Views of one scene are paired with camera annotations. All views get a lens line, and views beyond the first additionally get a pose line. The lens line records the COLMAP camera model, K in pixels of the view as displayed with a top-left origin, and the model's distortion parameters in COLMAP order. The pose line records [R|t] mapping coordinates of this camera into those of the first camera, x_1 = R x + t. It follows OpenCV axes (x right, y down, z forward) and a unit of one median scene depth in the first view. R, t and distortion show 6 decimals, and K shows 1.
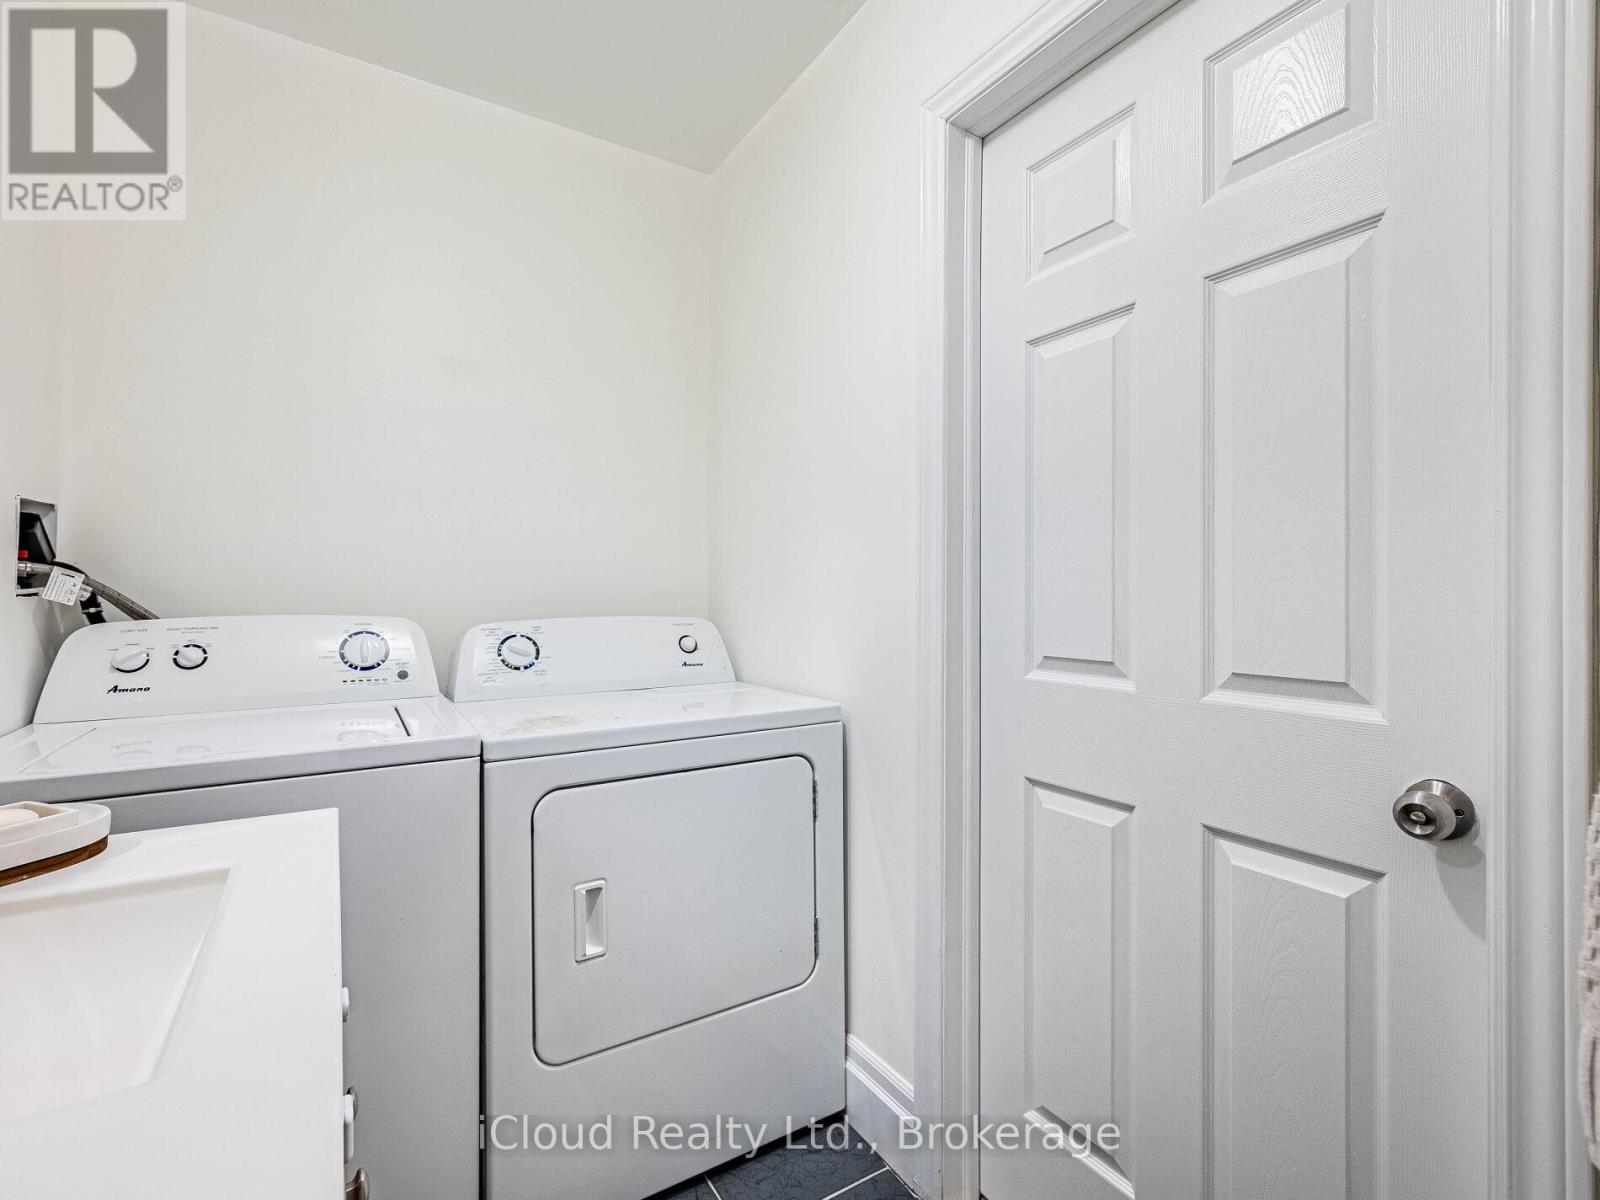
lens RADIAL K [[742.6, 0, 800.0], [0, 742.6, 600.0], [0, 0, 1]] dist [0.000367, -0.000682]
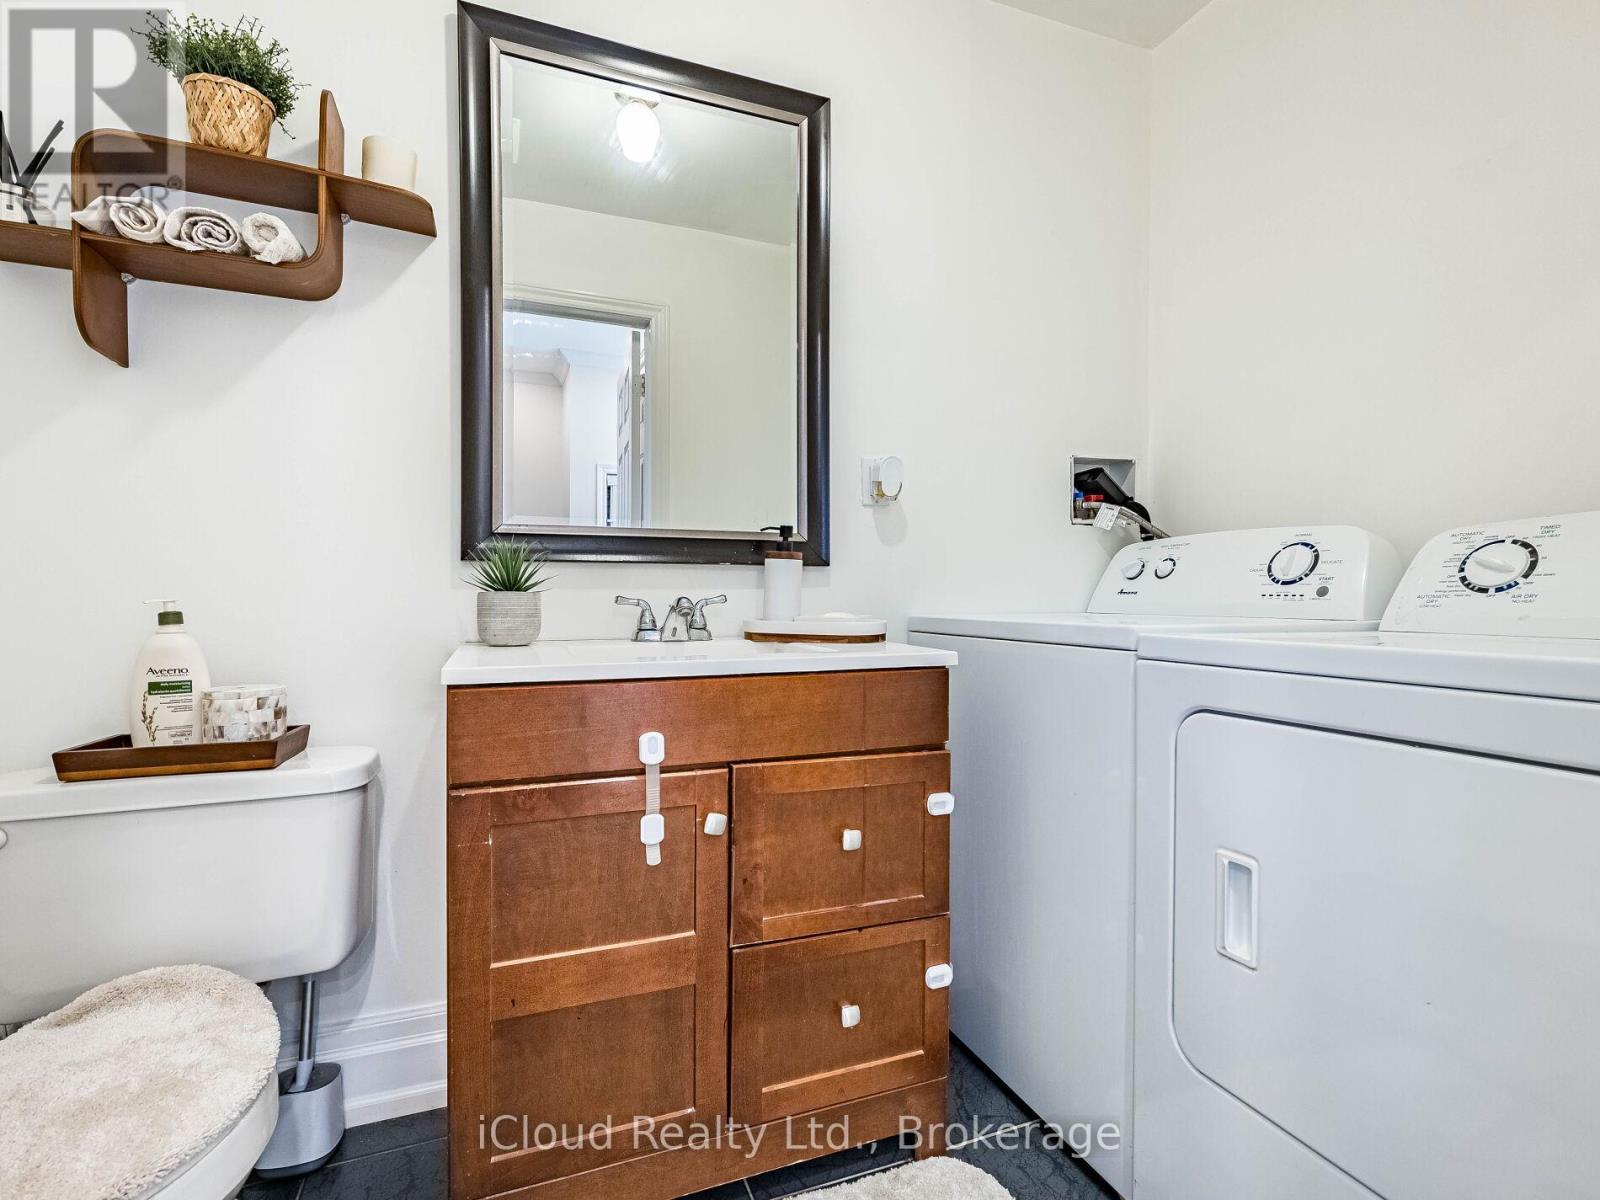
lens RADIAL K [[742.6, 0, 800.0], [0, 742.6, 600.0], [0, 0, 1]] dist [0.000367, -0.000682]
pose [[-0.193294, 0.003092, -0.981136, 0.404206], [-0.012611, 0.999905, 0.005636, 0.114879], [0.981060, 0.013463, -0.193237, 0.596235]]
